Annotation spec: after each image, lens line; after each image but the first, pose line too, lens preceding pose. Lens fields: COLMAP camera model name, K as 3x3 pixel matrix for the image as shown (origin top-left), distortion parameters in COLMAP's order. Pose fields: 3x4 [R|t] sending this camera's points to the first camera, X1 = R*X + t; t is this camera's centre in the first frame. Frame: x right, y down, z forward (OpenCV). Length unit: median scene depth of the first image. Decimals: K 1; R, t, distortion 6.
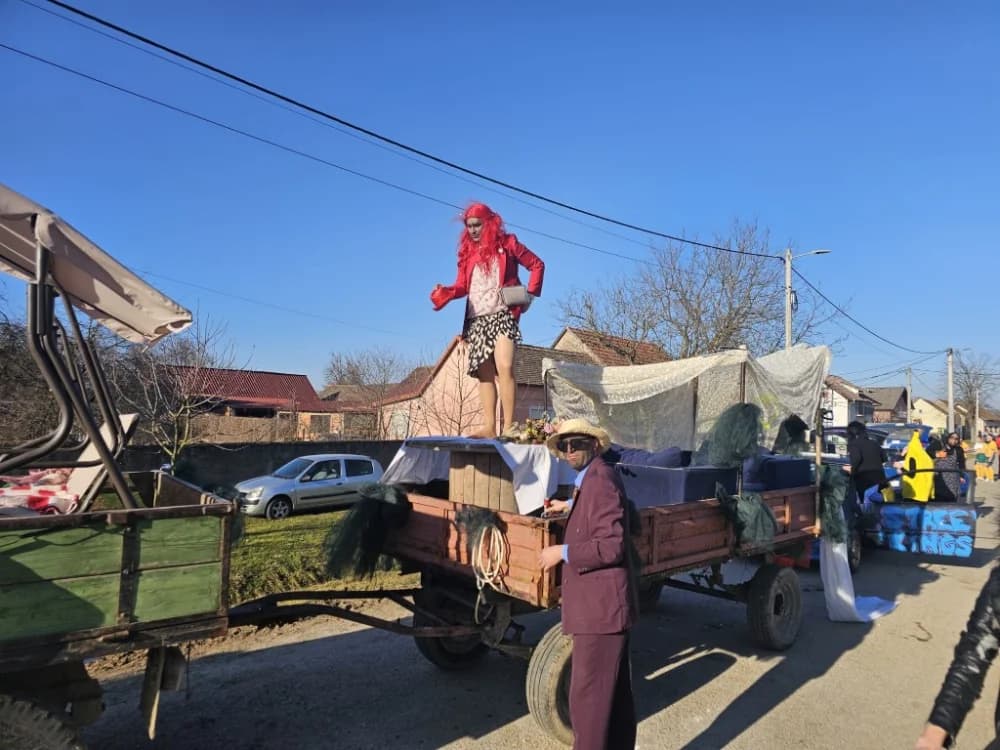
lens RADIAL K [[670.7, 0, 500.9], [0, 670.7, 371.4], [0, 0, 1]] dist [0.059926, -0.042622]
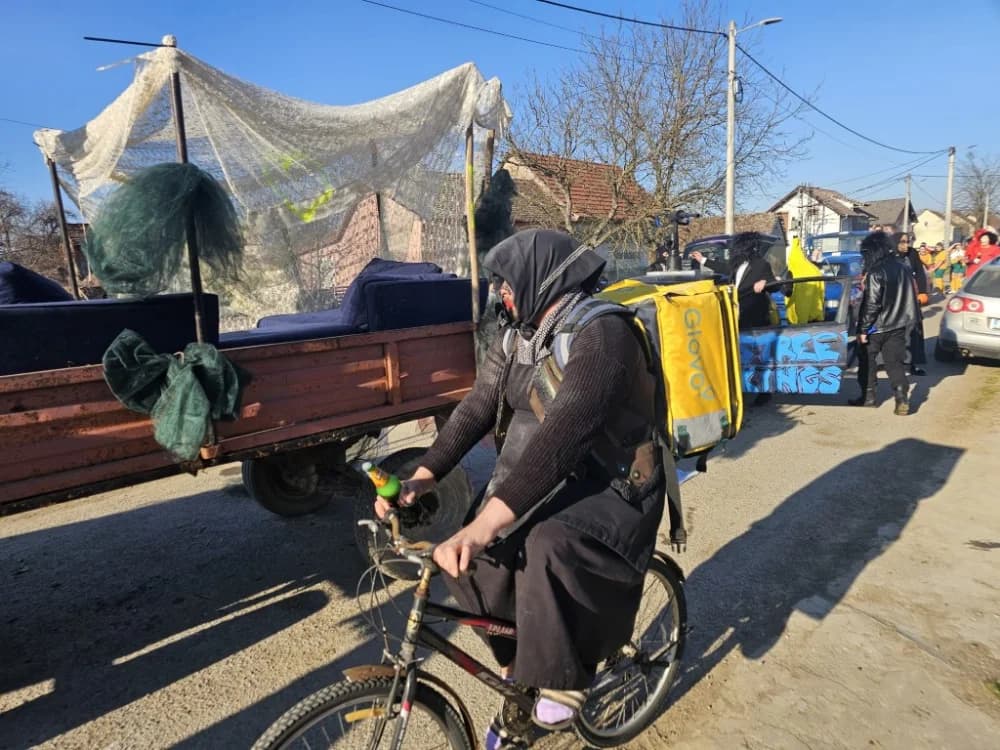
lens RADIAL K [[670.7, 0, 500.0], [0, 670.7, 378.8], [0, 0, 1]] dist [0.059926, -0.042622]
pose [[0.997623, -0.066286, -0.018843, 0.325560], [0.068857, 0.969739, 0.234235, 0.053858], [0.002747, -0.234975, 0.971997, 0.271018]]
